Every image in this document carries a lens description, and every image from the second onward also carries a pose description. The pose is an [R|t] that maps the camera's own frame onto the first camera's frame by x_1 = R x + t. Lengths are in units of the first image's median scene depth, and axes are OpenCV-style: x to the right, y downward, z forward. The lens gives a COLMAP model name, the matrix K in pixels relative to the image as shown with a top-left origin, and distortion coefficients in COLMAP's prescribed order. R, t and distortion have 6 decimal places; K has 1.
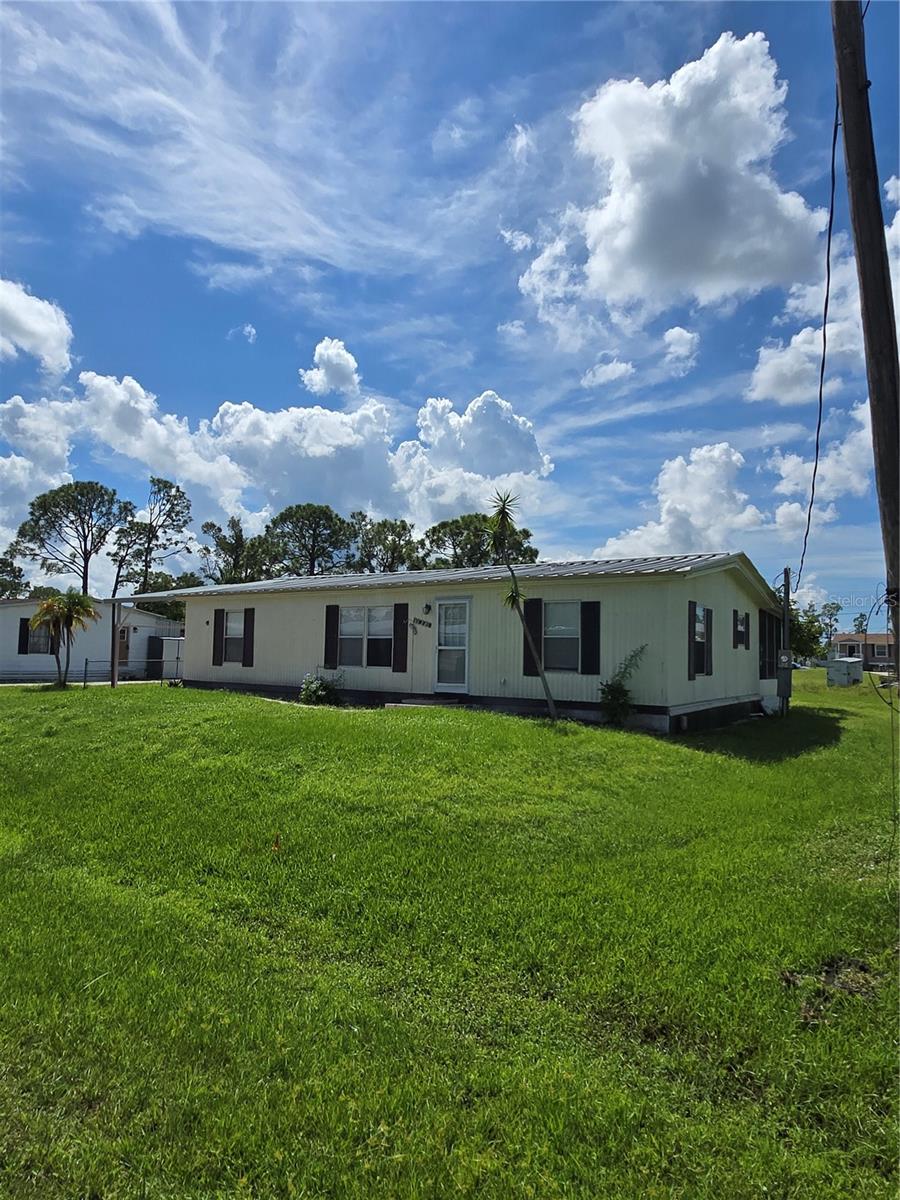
lens RADIAL K [[773.7, 0, 450.0], [0, 773.7, 600.0], [0, 0, 1]] dist [-0.003664, -0.005186]
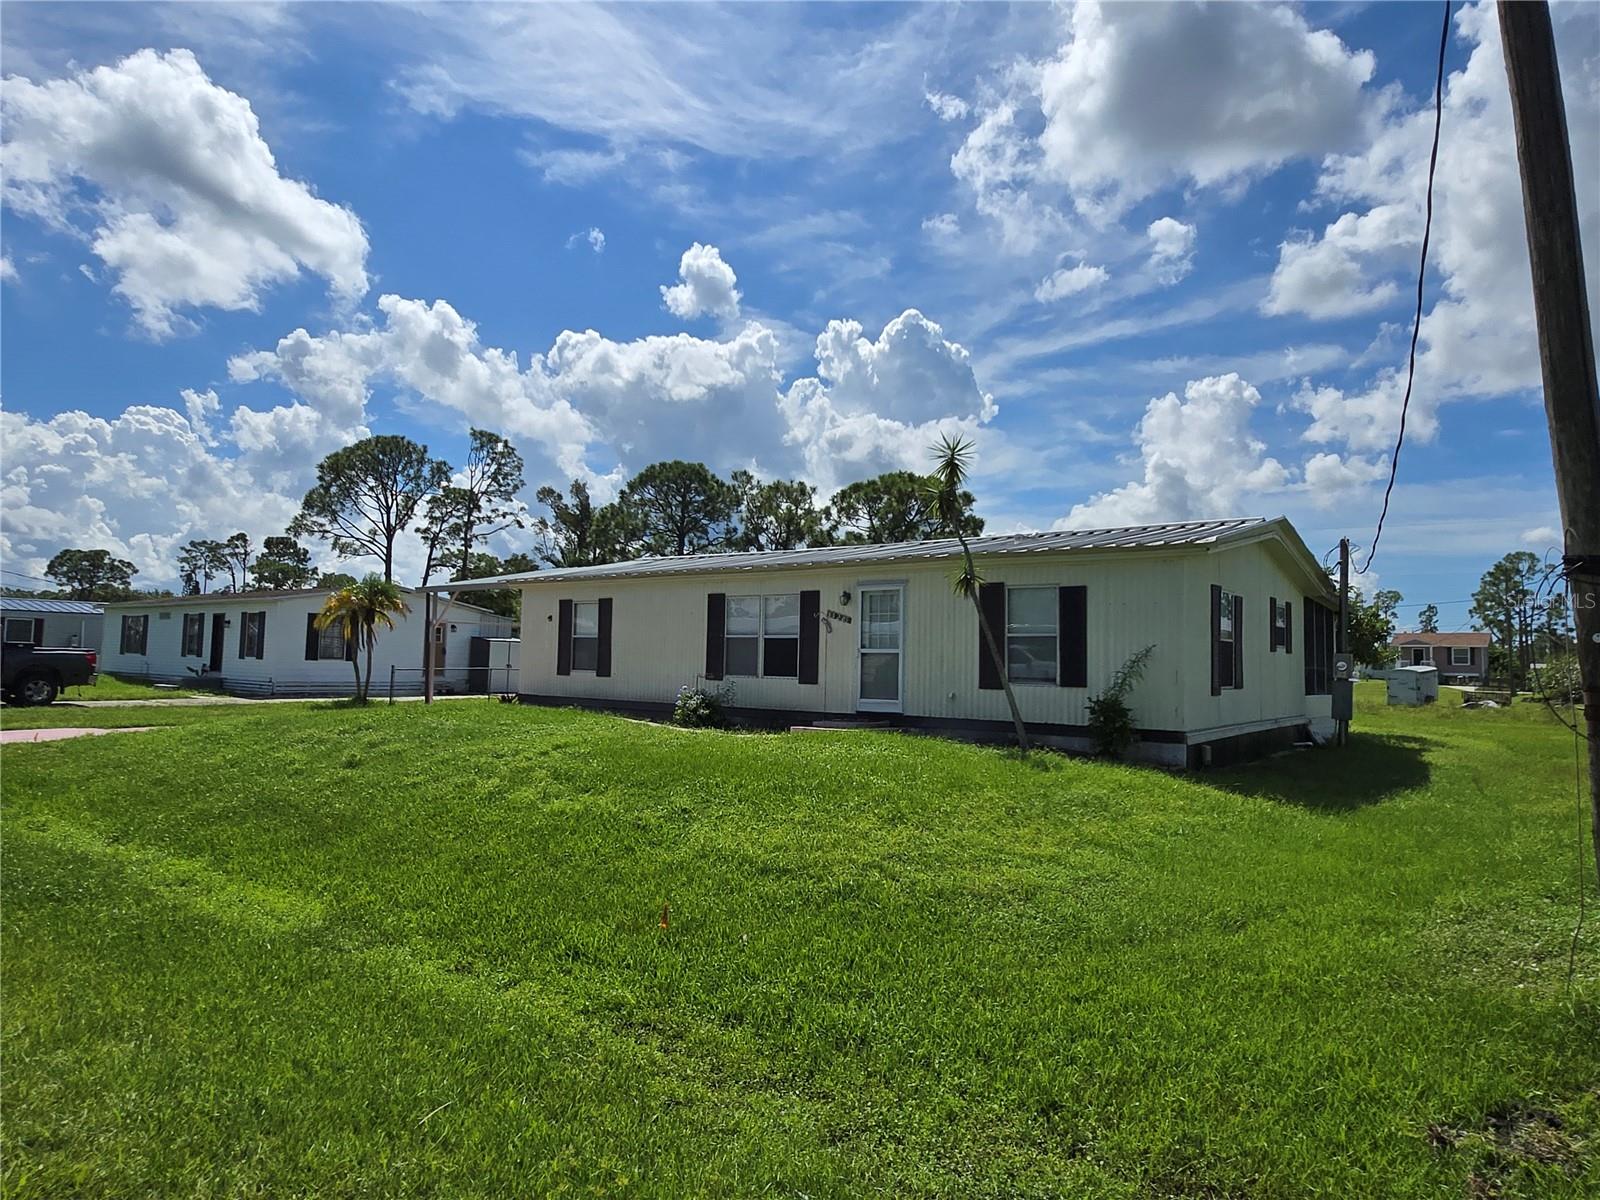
lens RADIAL K [[1031.7, 0, 791.9], [0, 1031.7, 578.4], [0, 0, 1]] dist [-0.003664, -0.005186]
pose [[0.997833, -0.005153, -0.065601, -0.013956], [0.004461, 0.999933, -0.010684, 0.003024], [0.065652, 0.010369, 0.997789, 0.015430]]
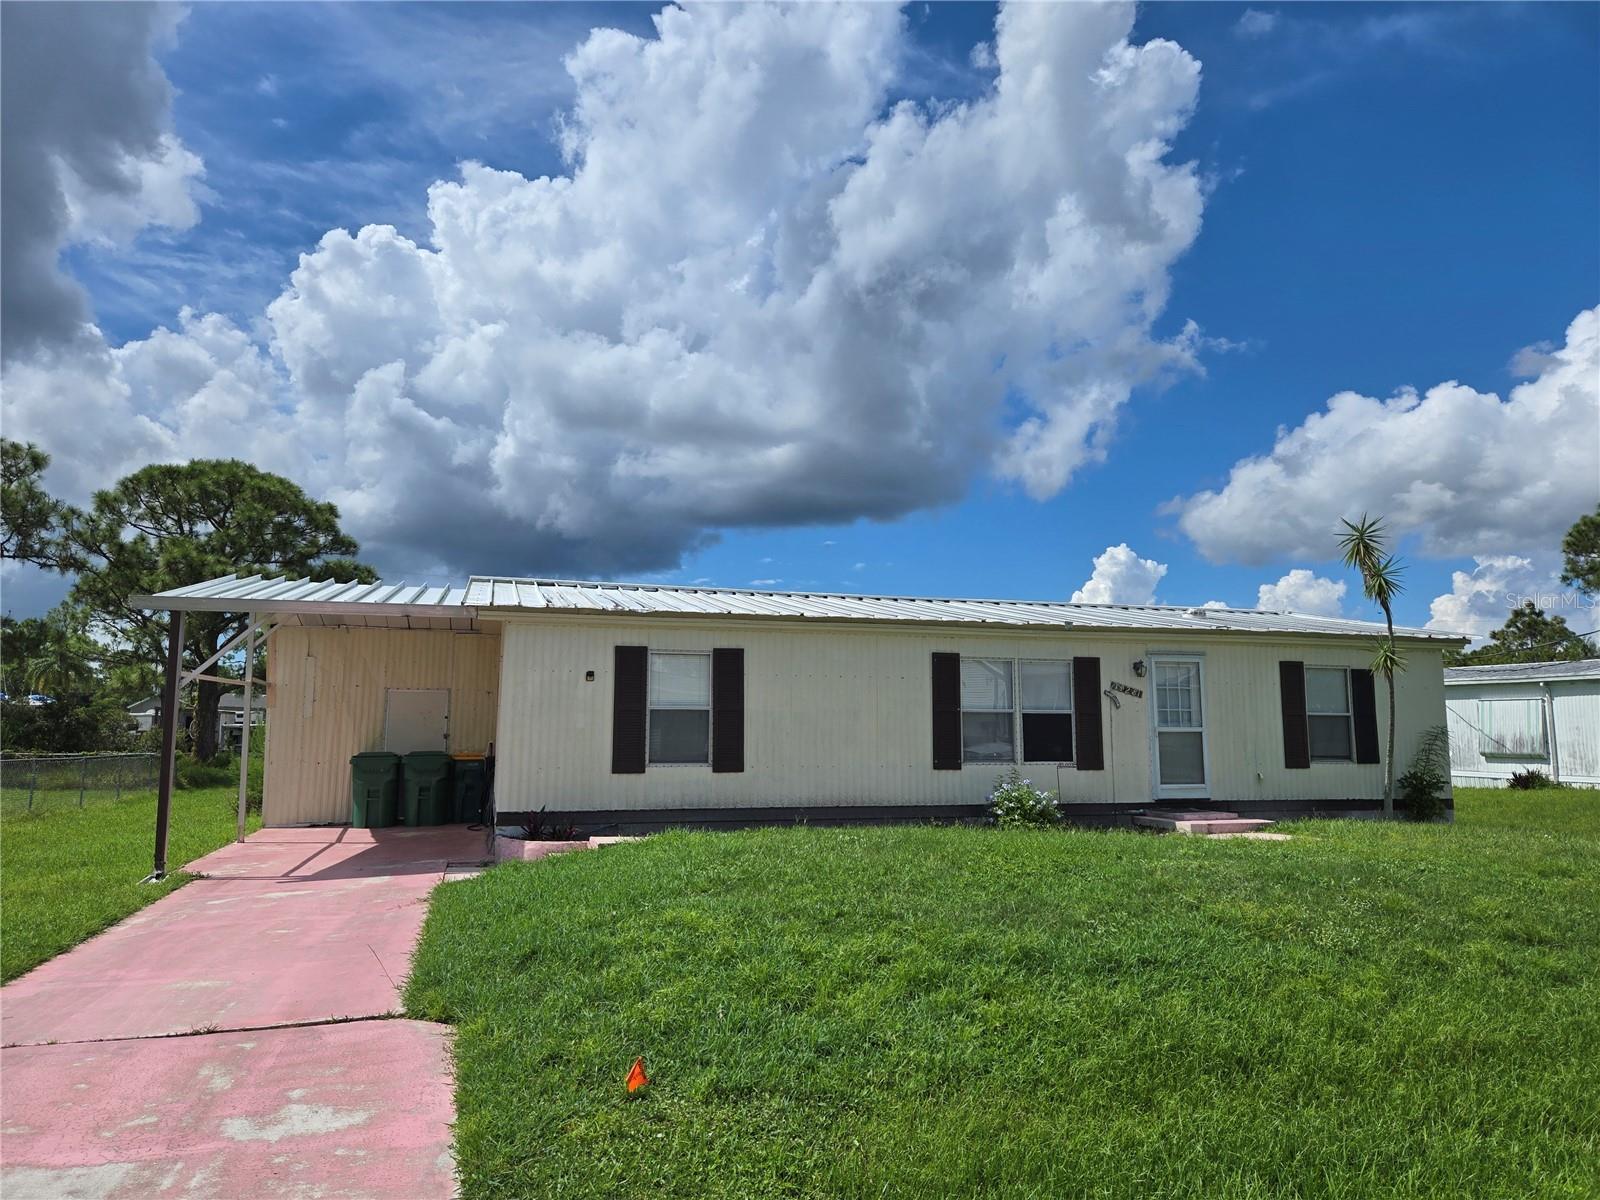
lens RADIAL K [[1143.1, 0, 793.4], [0, 1143.1, 570.9], [0, 0, 1]] dist [0.047610, -0.009362]
pose [[0.608082, 0.095473, 0.788112, -0.837375], [-0.048544, 0.995356, -0.083123, 0.020764], [-0.792388, 0.012287, 0.609893, 0.557205]]
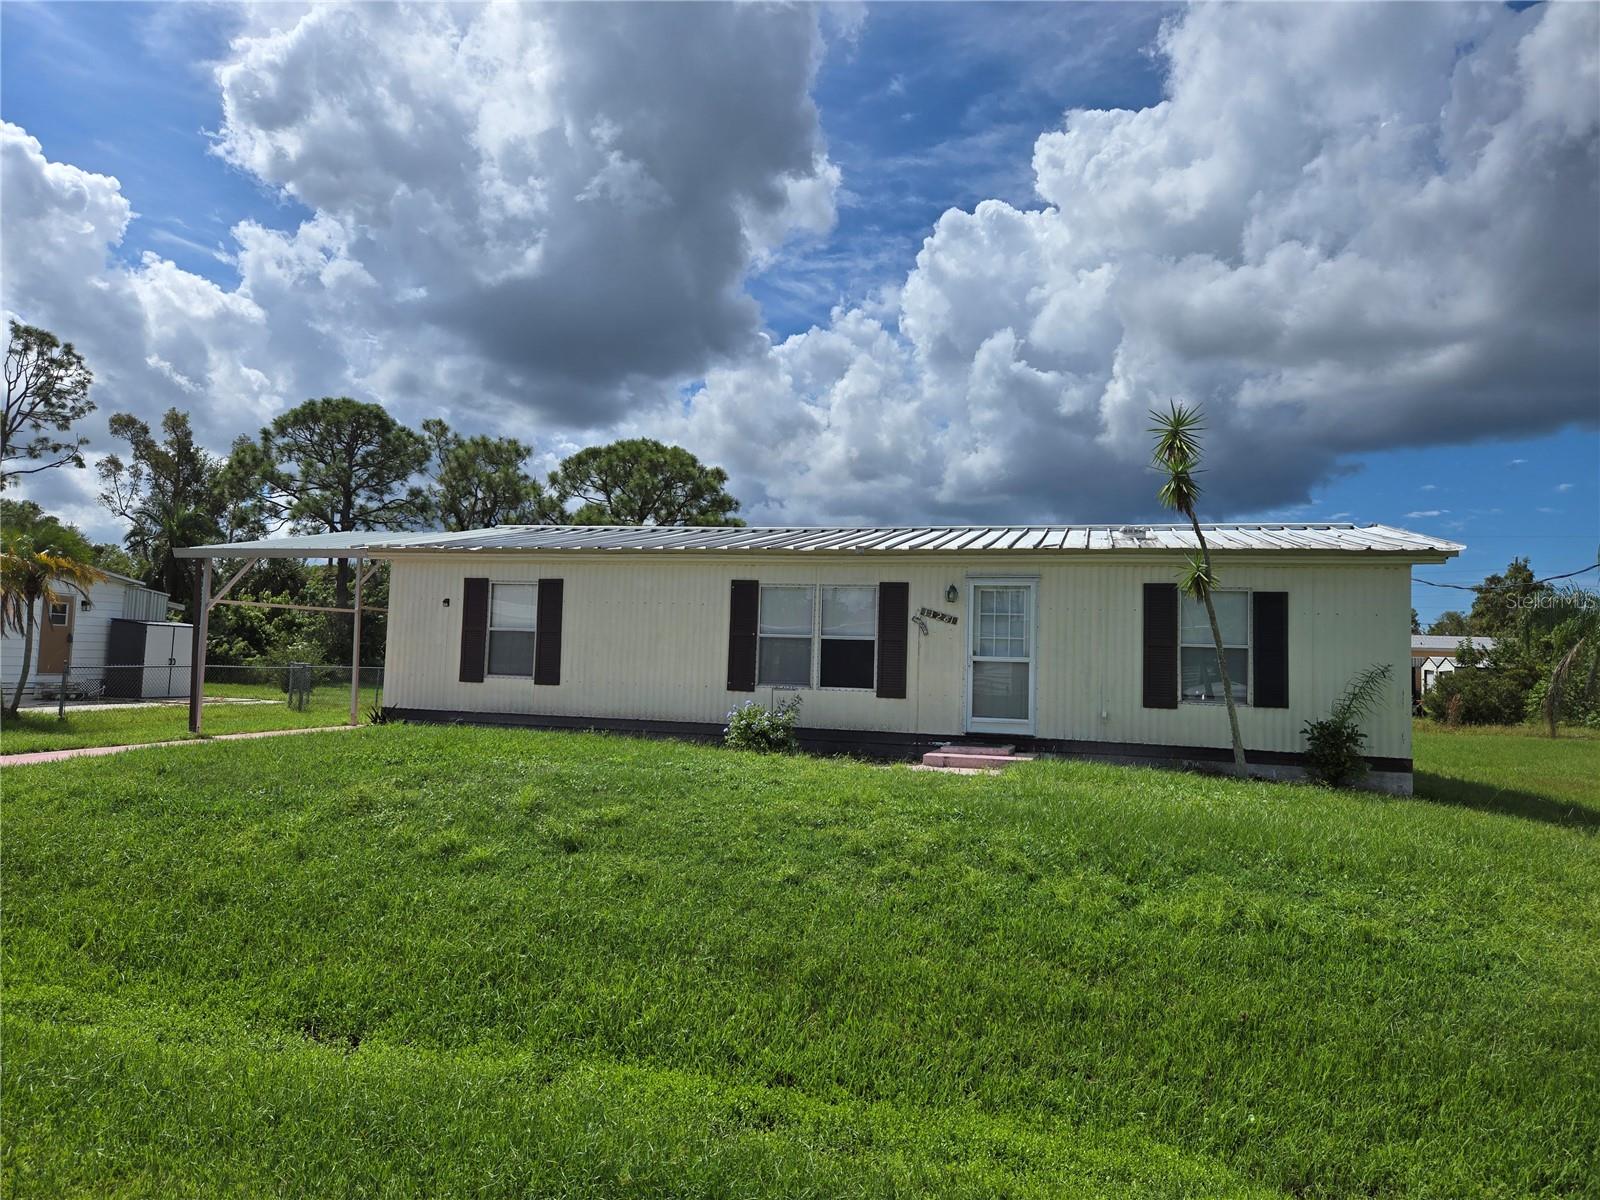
lens RADIAL K [[1143.1, 0, 793.4], [0, 1143.1, 570.9], [0, 0, 1]] dist [0.047610, -0.009362]
pose [[0.949025, 0.040303, 0.312614, -0.368396], [-0.038977, 0.999185, -0.010490, 0.007126], [-0.312782, -0.002230, 0.949822, 0.167119]]
